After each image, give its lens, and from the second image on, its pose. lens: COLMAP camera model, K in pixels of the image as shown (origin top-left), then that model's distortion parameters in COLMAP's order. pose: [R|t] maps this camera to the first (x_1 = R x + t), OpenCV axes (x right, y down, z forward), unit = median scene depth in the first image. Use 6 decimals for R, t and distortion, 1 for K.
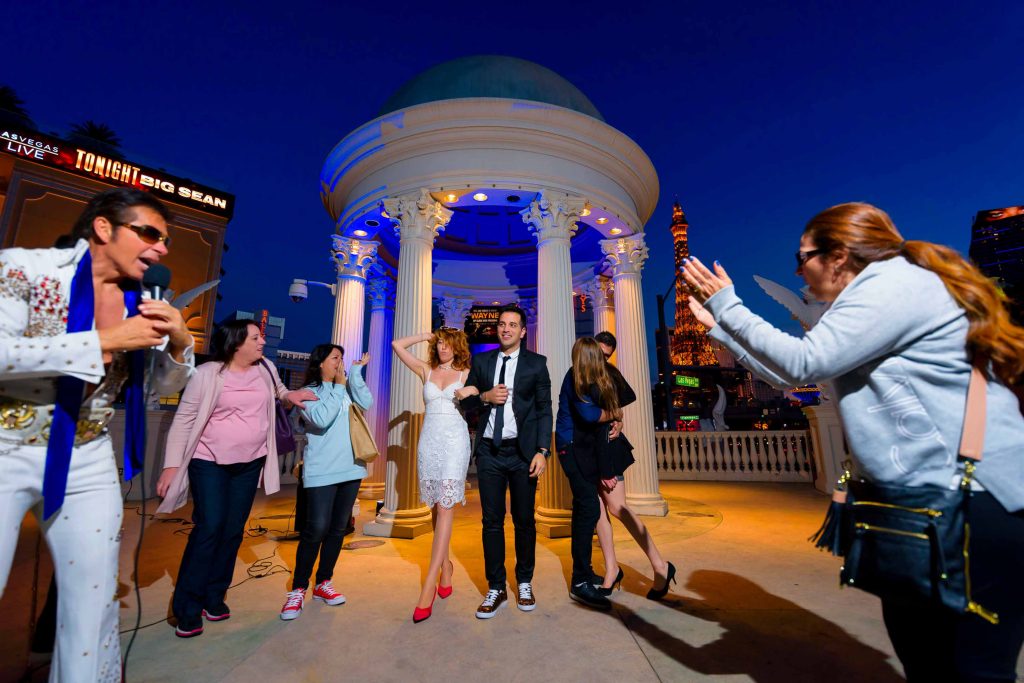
lens RADIAL K [[479.5, 0, 515.9], [0, 479.5, 336.3], [0, 0, 1]] dist [-0.004588, -0.000881]
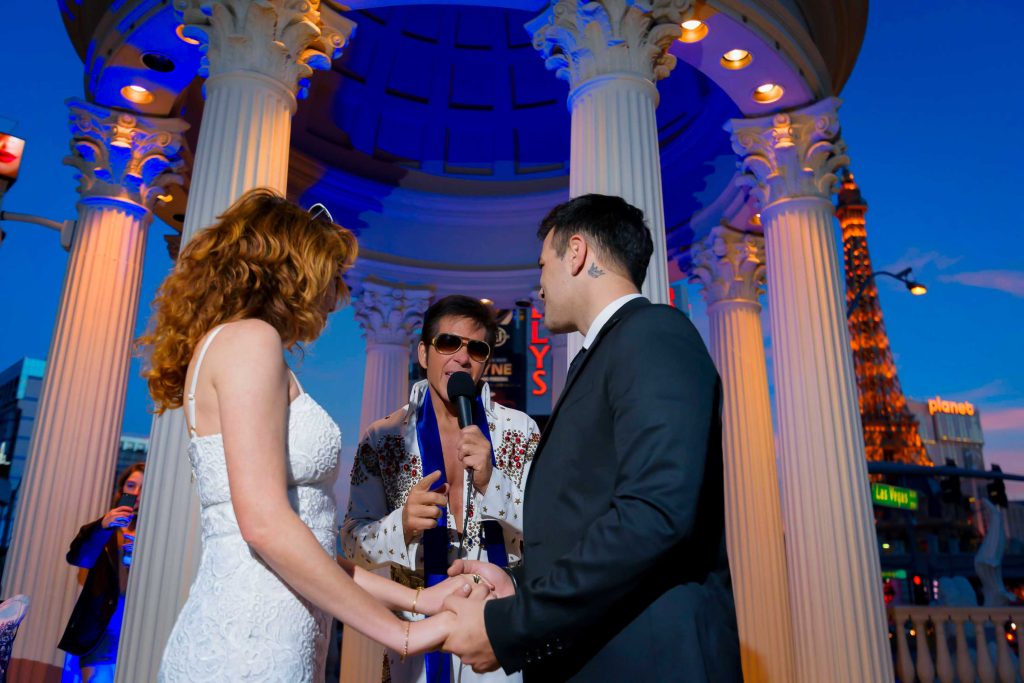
lens RADIAL K [[874.3, 0, 528.2], [0, 874.3, 327.9], [0, 0, 1]] dist [-0.002870, -0.006177]
pose [[0.999709, 0.009087, -0.022367, 0.025386], [-0.011315, 0.994762, -0.101585, 0.051898], [0.021327, 0.101809, 0.994575, 0.288302]]
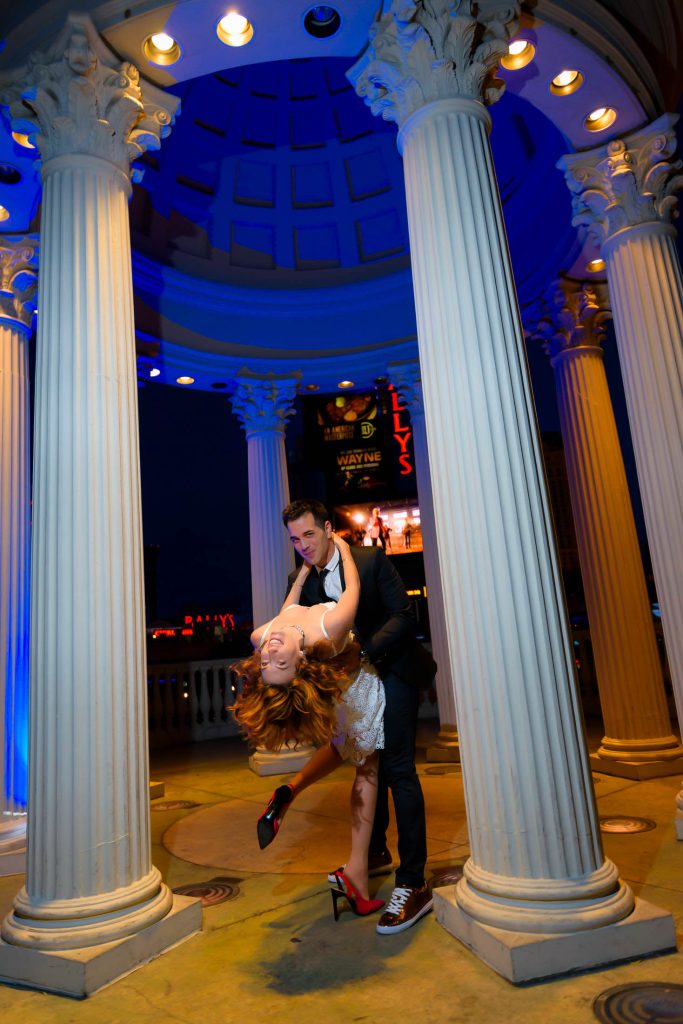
lens RADIAL K [[714.3, 0, 337.3], [0, 714.3, 509.1], [0, 0, 1]] dist [0.000616, -0.005607]
pose [[0.989508, -0.094374, -0.109396, 0.026956], [0.095947, 0.995344, 0.009189, 0.073620], [0.108019, -0.019589, 0.993956, 0.383556]]
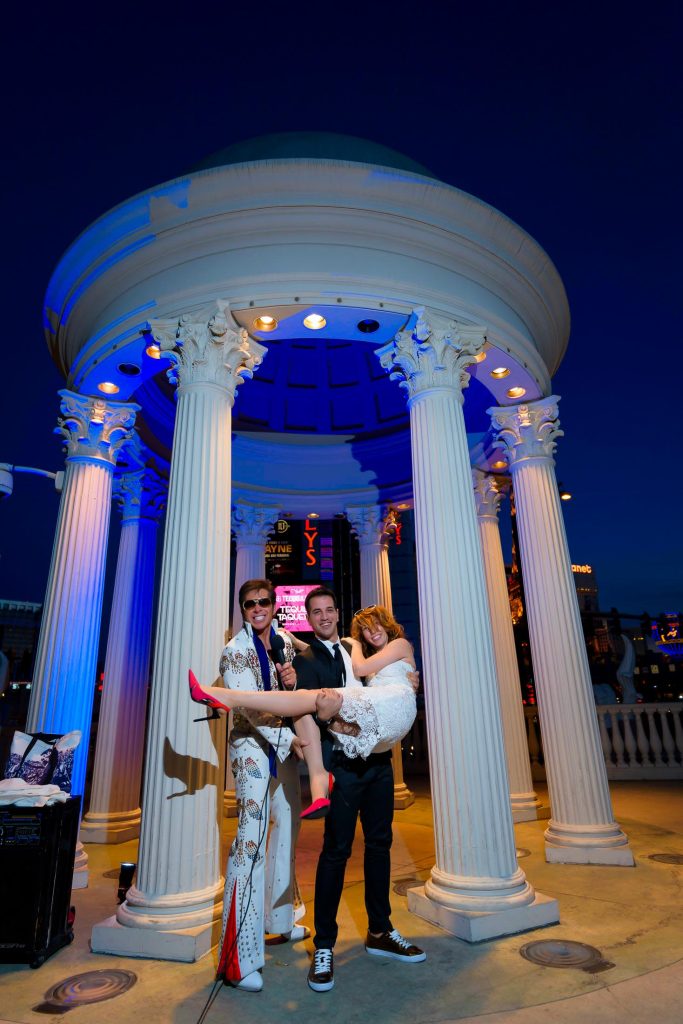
lens RADIAL K [[598.5, 0, 353.8], [0, 598.5, 511.0], [0, 0, 1]] dist [-0.000754, 0.001836]
pose [[0.996892, 0.000572, 0.078779, -0.072632], [0.008255, 0.993711, -0.111671, 0.027056], [-0.078347, 0.111974, 0.990618, 0.236875]]
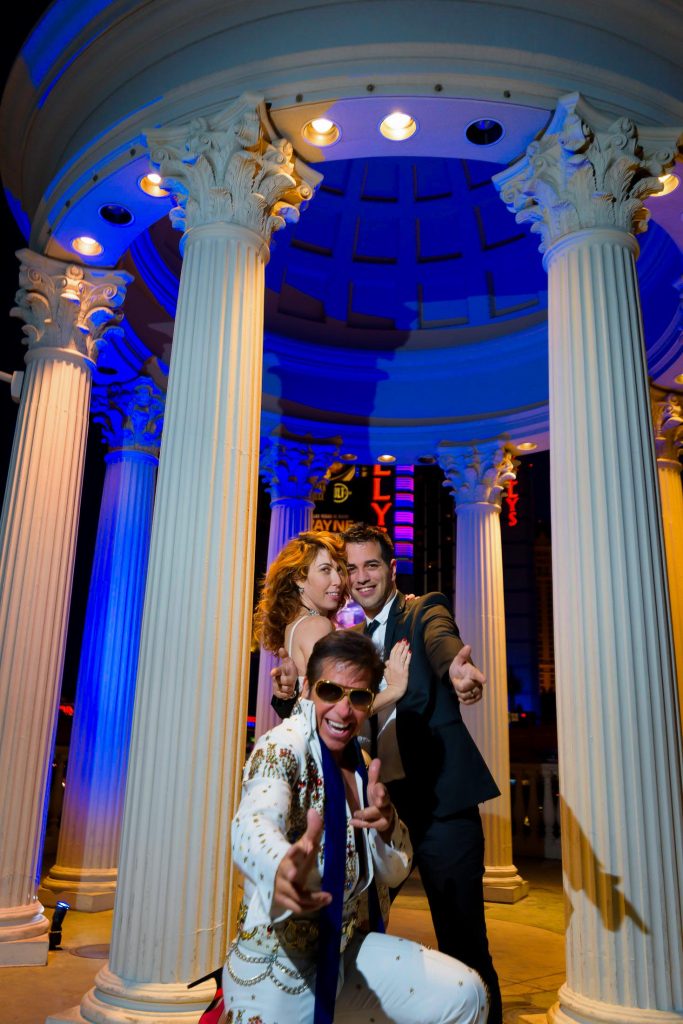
lens RADIAL K [[874.3, 0, 323.9], [0, 874.3, 517.9], [0, 0, 1]] dist [-0.002870, -0.006177]
pose [[0.997931, 0.026895, -0.058393, -0.072014], [-0.030562, 0.997556, -0.062833, 0.055230], [0.056560, 0.064488, 0.996314, 0.281128]]
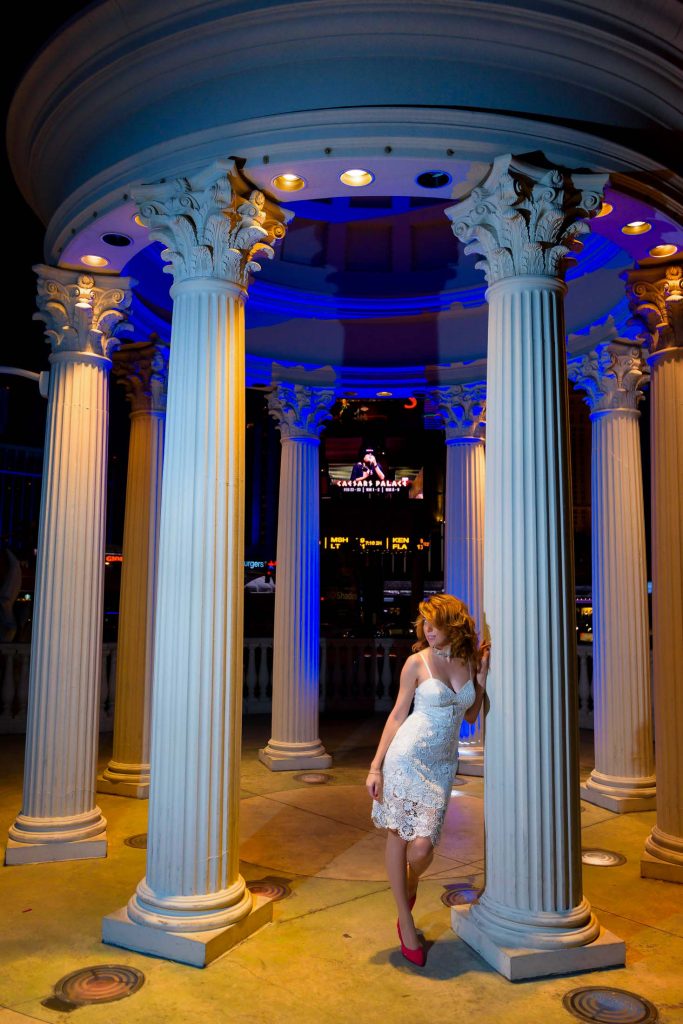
lens RADIAL K [[837.9, 0, 344.5], [0, 837.9, 512.4], [0, 0, 1]] dist [-0.004114, 0.001825]
pose [[0.996878, 0.012456, -0.077975, -0.019054], [-0.003199, 0.993040, 0.117730, -0.070637], [0.078899, -0.117113, 0.989980, 0.193642]]
